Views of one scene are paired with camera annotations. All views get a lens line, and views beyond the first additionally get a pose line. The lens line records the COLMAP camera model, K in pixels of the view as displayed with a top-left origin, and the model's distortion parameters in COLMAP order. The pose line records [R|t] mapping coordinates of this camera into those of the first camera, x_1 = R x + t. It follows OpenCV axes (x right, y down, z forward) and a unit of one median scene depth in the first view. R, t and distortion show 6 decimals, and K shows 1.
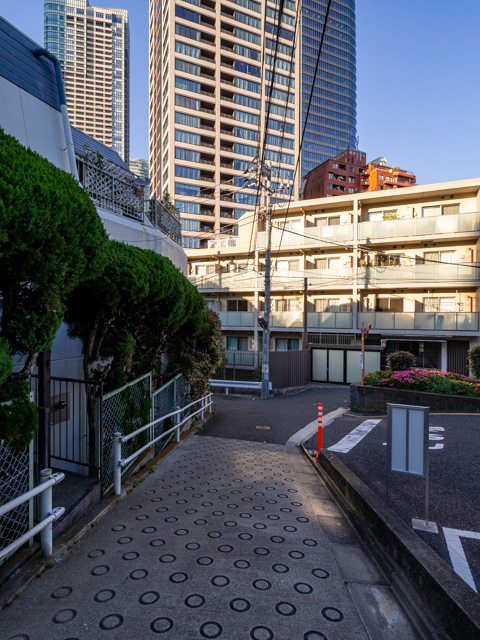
lens RADIAL K [[350.4, 0, 241.3], [0, 350.4, 314.3], [0, 0, 1]] dist [-0.002215, -0.002257]
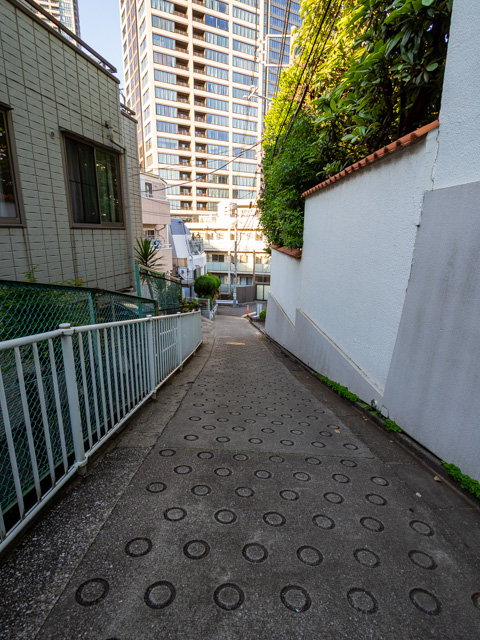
lens RADIAL K [[350.4, 0, 241.3], [0, 350.4, 314.3], [0, 0, 1]] dist [-0.002215, -0.002257]
pose [[0.995645, -0.019252, 0.091218, -0.024491], [-0.002055, 0.973676, 0.227928, -0.058936], [-0.093205, -0.227123, 0.969396, -0.304373]]
